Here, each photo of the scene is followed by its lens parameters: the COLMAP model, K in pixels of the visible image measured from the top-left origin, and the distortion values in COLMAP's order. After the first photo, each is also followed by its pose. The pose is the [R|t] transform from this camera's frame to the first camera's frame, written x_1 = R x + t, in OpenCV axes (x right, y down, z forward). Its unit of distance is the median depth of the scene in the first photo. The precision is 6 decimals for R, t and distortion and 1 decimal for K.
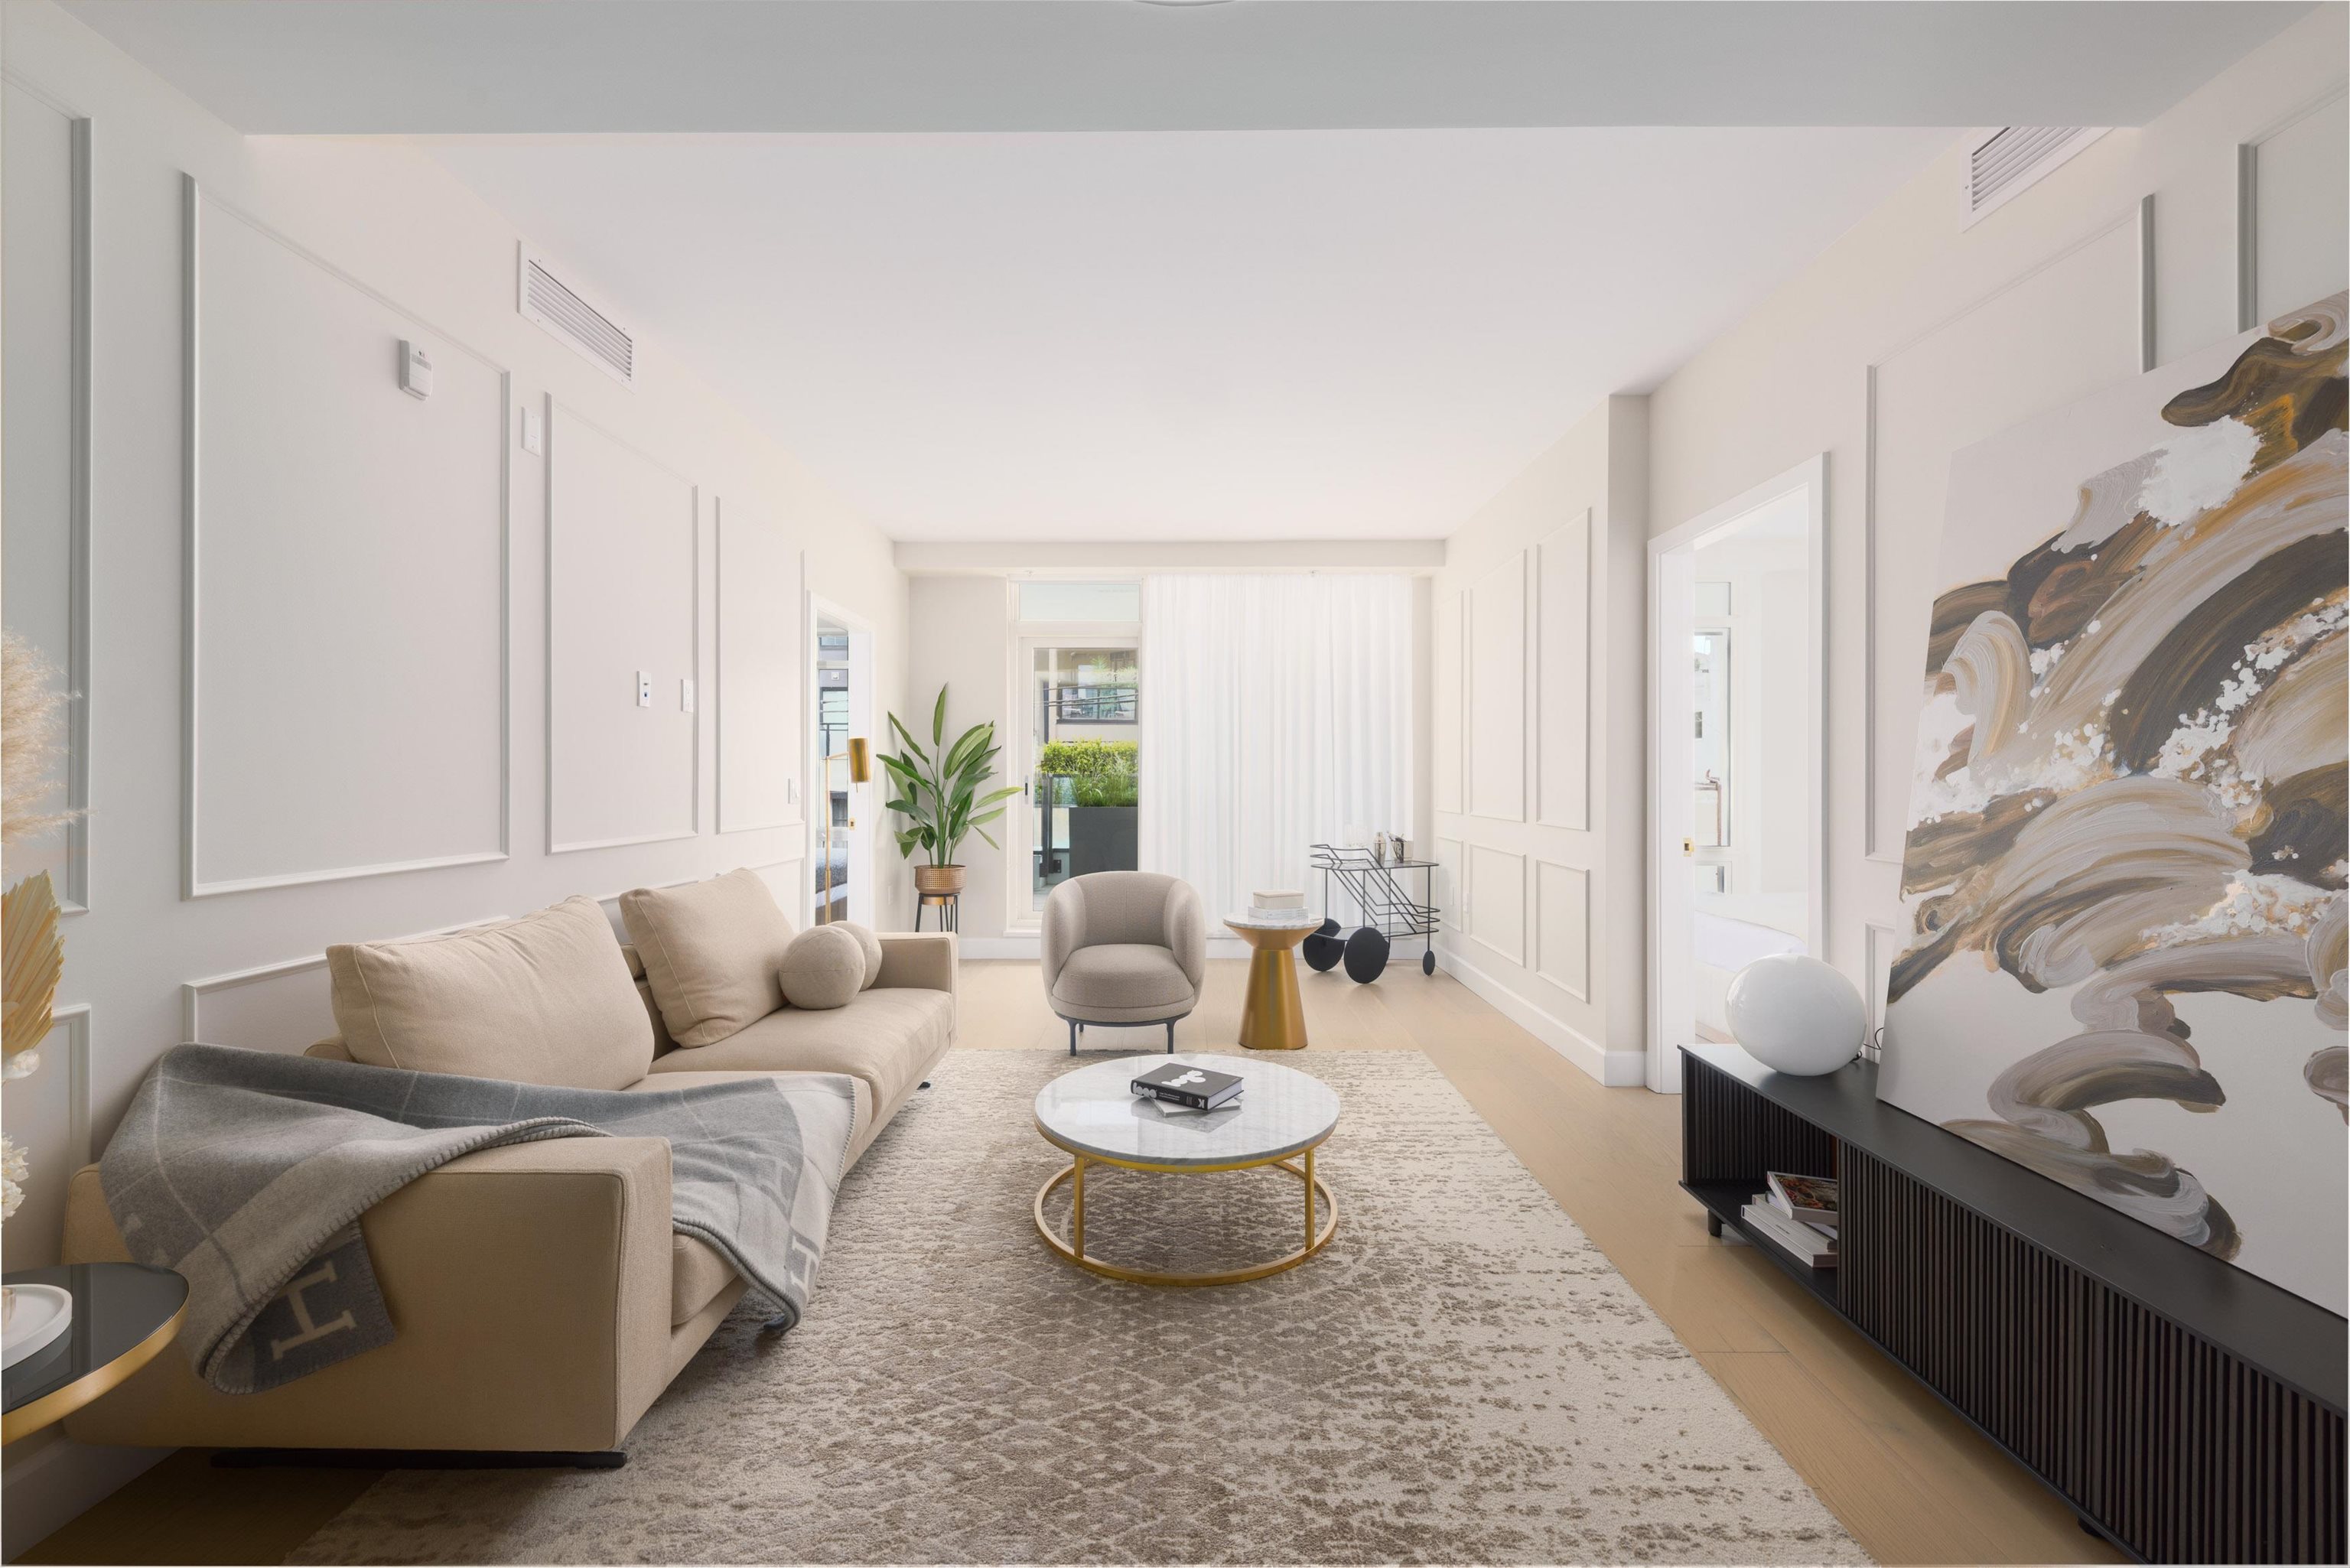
lens RADIAL K [[946.7, 0, 1175.0], [0, 946.7, 784.0], [0, 0, 1]] dist [0.019766, -0.010850]
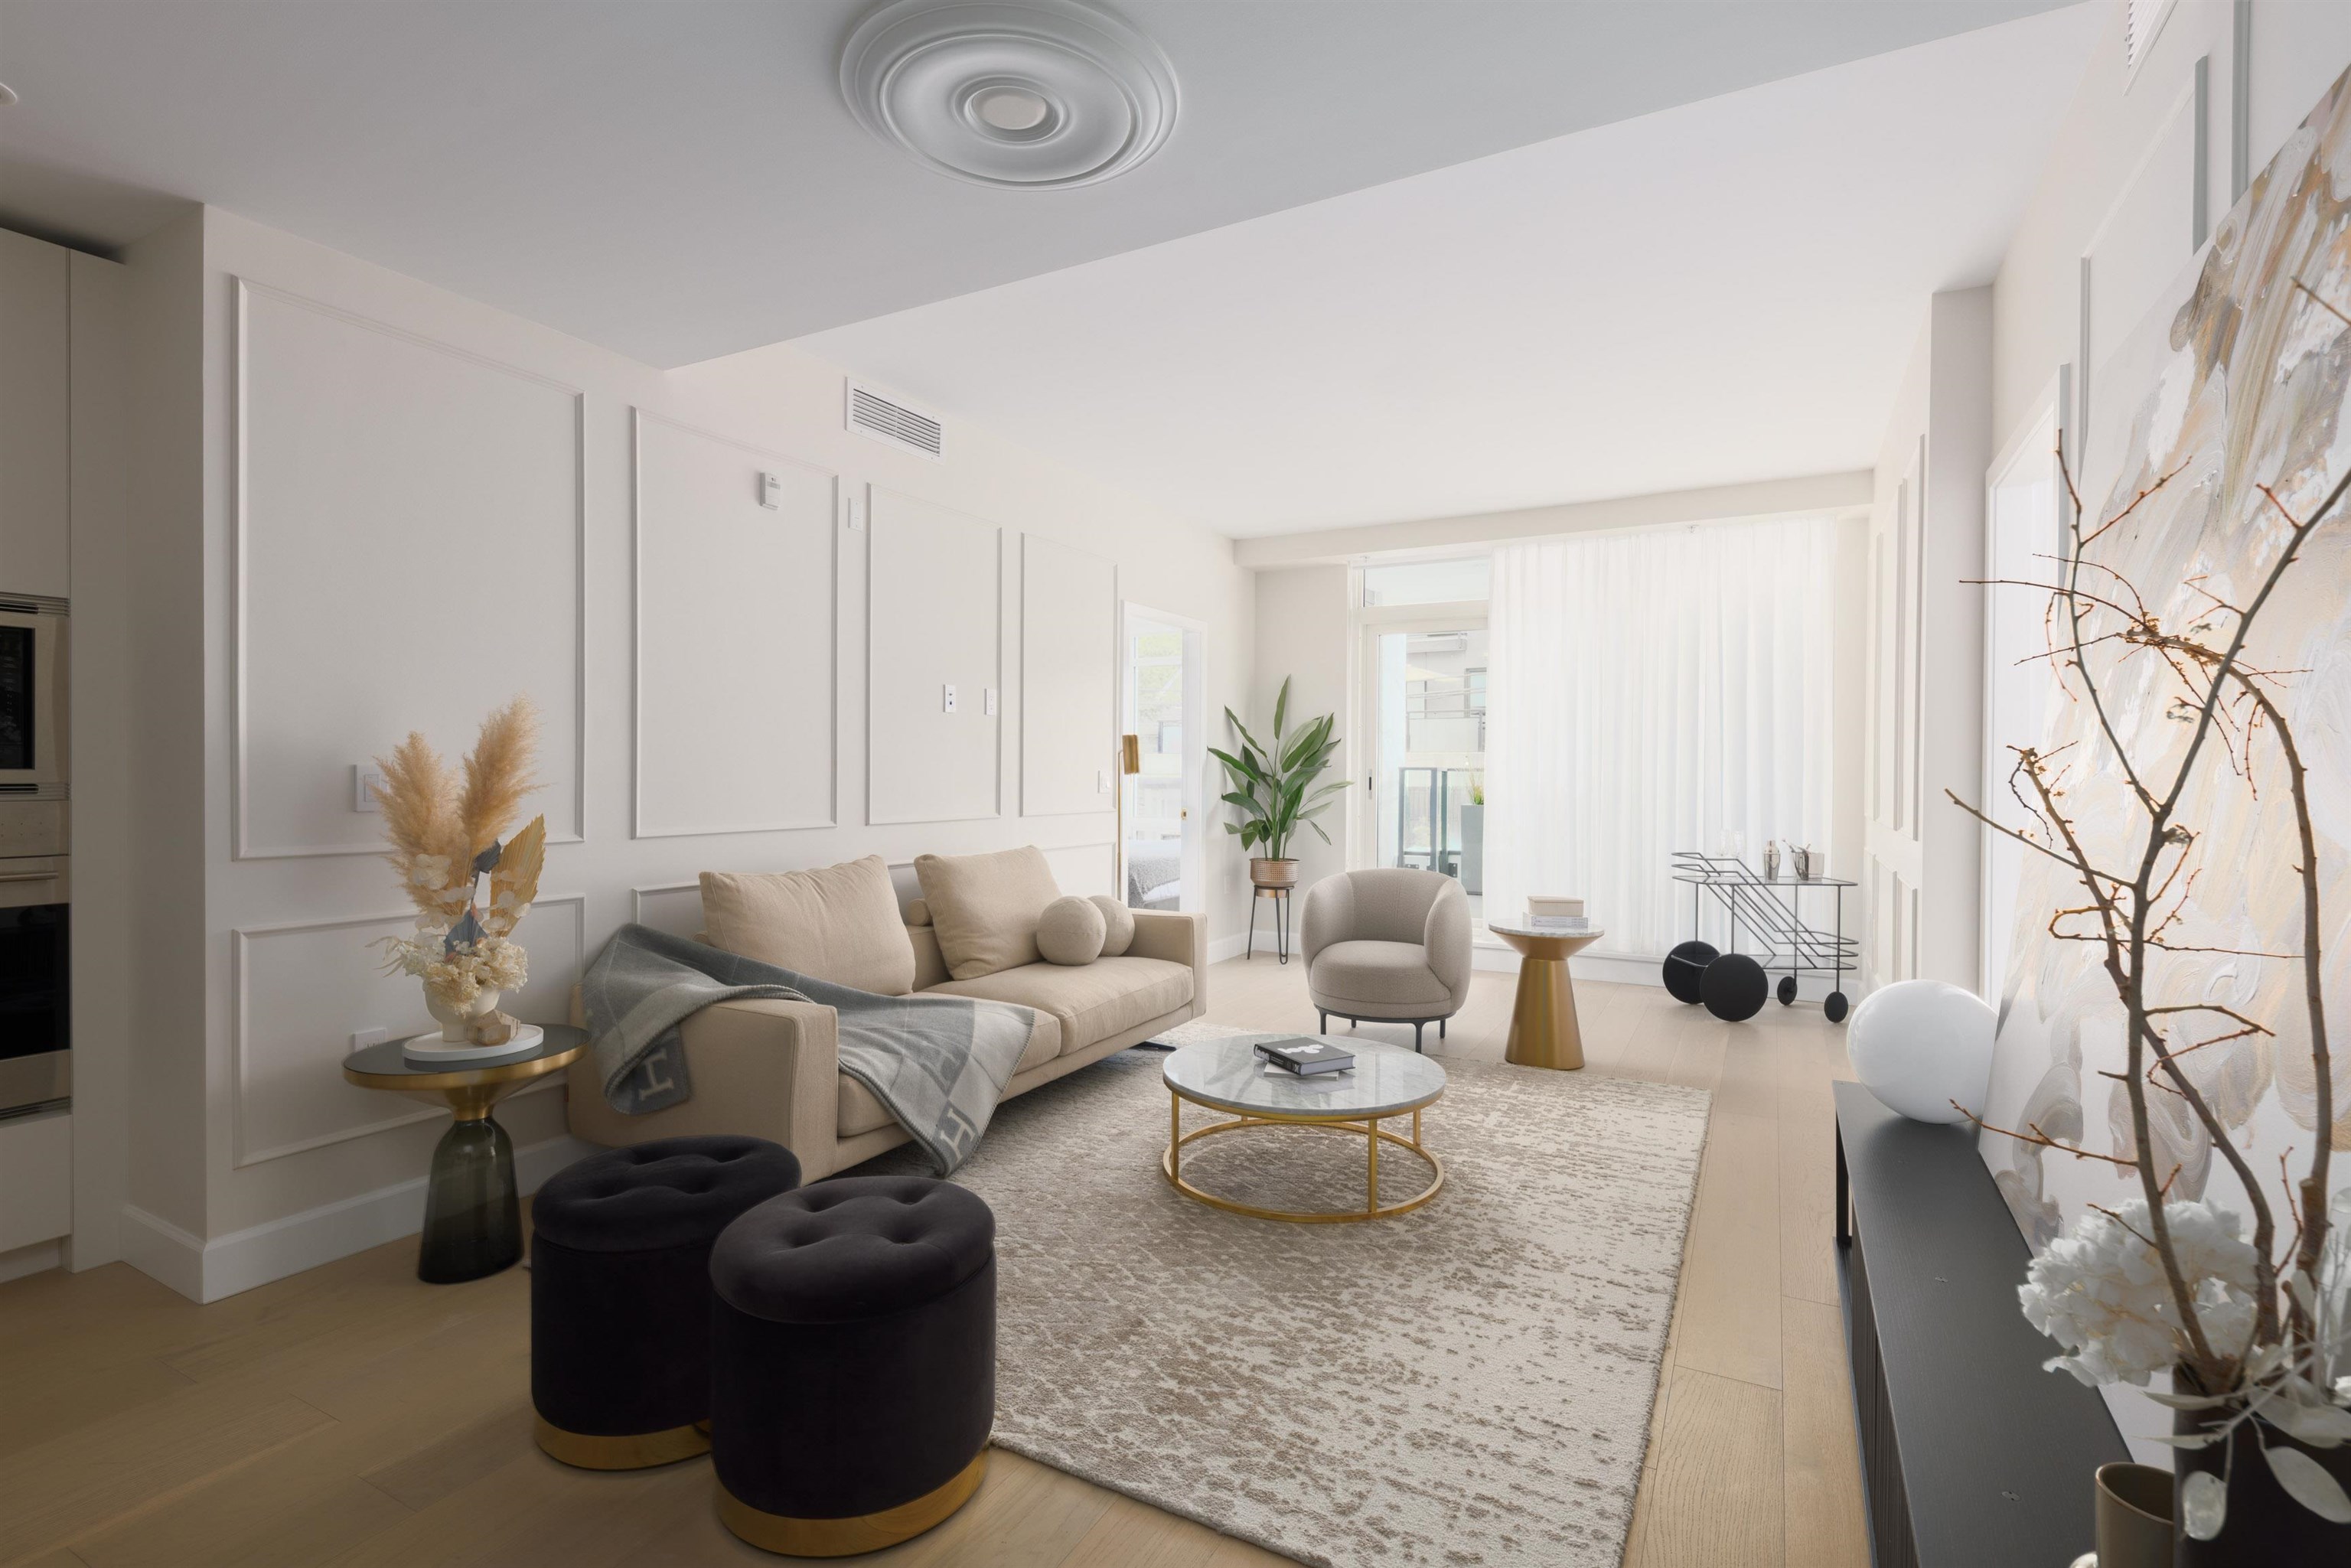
lens RADIAL K [[1101.6, 0, 1175.3], [0, 1101.6, 791.8], [0, 0, 1]] dist [0.016002, 0.000158]
pose [[0.879612, 0.013423, -0.475503, 0.492348], [-0.008482, 0.999885, 0.012535, 0.003308], [0.475617, -0.006993, 0.879625, -0.176669]]
